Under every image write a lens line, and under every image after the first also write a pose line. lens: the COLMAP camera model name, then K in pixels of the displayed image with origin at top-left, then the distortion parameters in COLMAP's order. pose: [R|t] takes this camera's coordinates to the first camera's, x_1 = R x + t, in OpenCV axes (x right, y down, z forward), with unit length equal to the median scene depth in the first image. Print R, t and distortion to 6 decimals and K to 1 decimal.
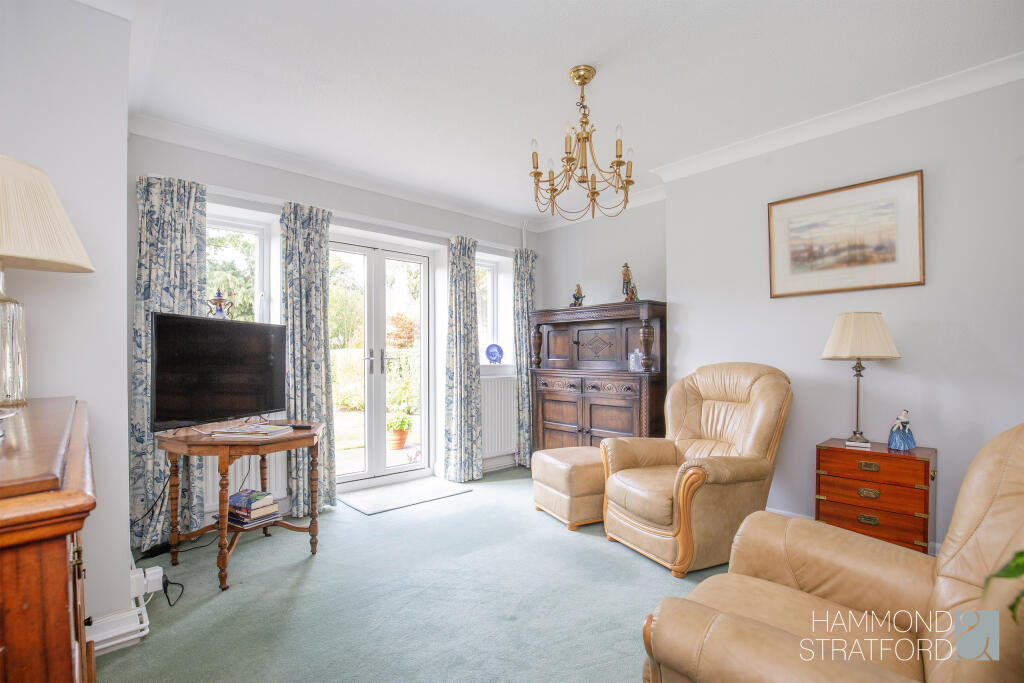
lens RADIAL K [[477.8, 0, 501.9], [0, 477.8, 369.6], [0, 0, 1]] dist [-0.017332, 0.000585]
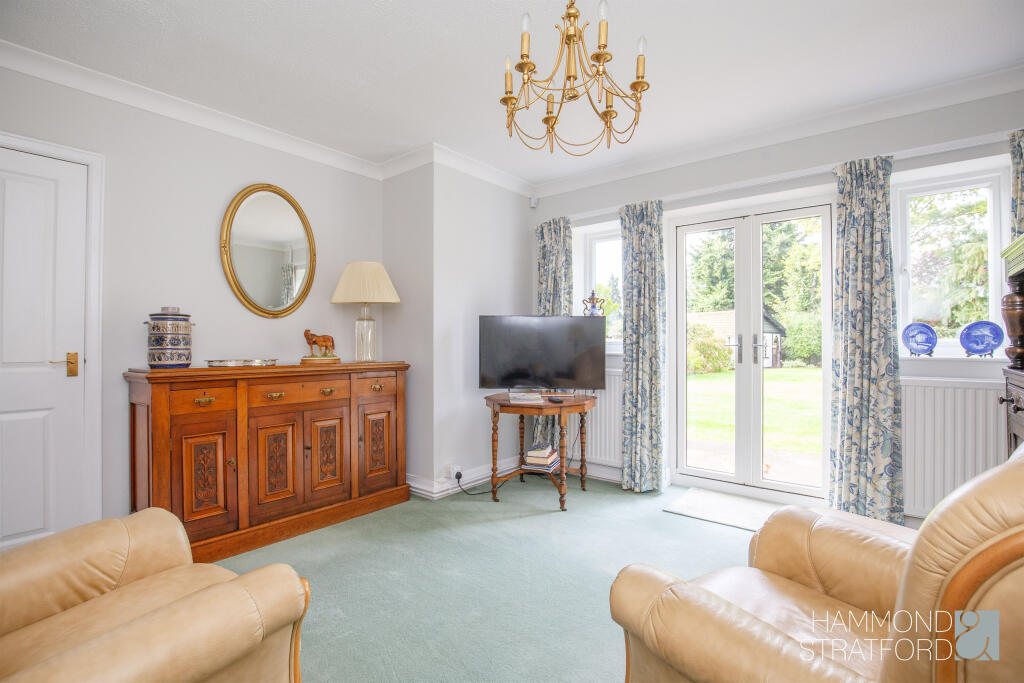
lens RADIAL K [[477.8, 0, 522.8], [0, 477.8, 344.3], [0, 0, 1]] dist [-0.017332, 0.000585]
pose [[0.166091, 0.008515, -0.986074, 0.606287], [-0.025083, 0.999676, 0.004408, -0.022307], [0.985791, 0.024001, 0.166250, 0.561237]]
